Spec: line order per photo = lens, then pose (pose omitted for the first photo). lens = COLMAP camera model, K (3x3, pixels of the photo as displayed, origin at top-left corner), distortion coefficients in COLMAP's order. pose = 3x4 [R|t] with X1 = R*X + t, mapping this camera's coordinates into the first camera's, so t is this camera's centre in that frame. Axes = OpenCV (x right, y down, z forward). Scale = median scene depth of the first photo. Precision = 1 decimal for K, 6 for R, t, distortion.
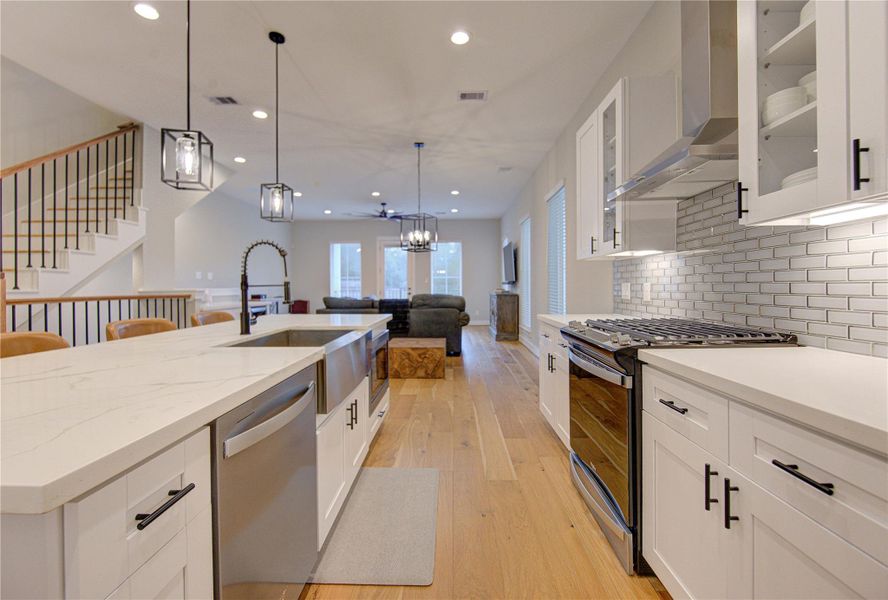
lens RADIAL K [[352.0, 0, 445.1], [0, 352.0, 292.1], [0, 0, 1]] dist [0.002518, 0.000221]
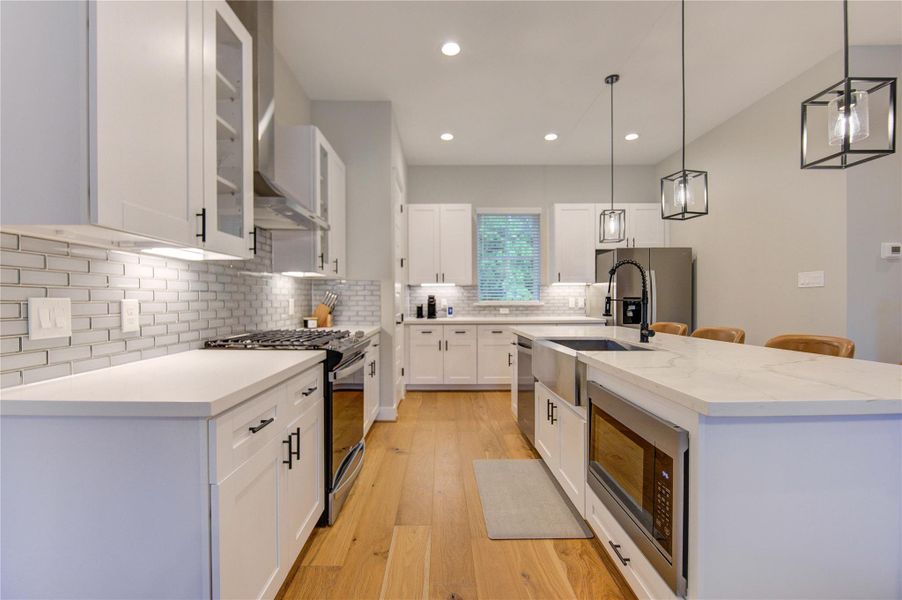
lens RADIAL K [[377.7, 0, 439.3], [0, 377.7, 304.9], [0, 0, 1]] dist [-0.009615, -0.001313]
pose [[-0.999939, 0.007626, -0.007972, 0.054149], [0.007416, 0.999633, 0.026059, -0.018388], [0.008167, 0.025999, -0.999629, 1.034379]]
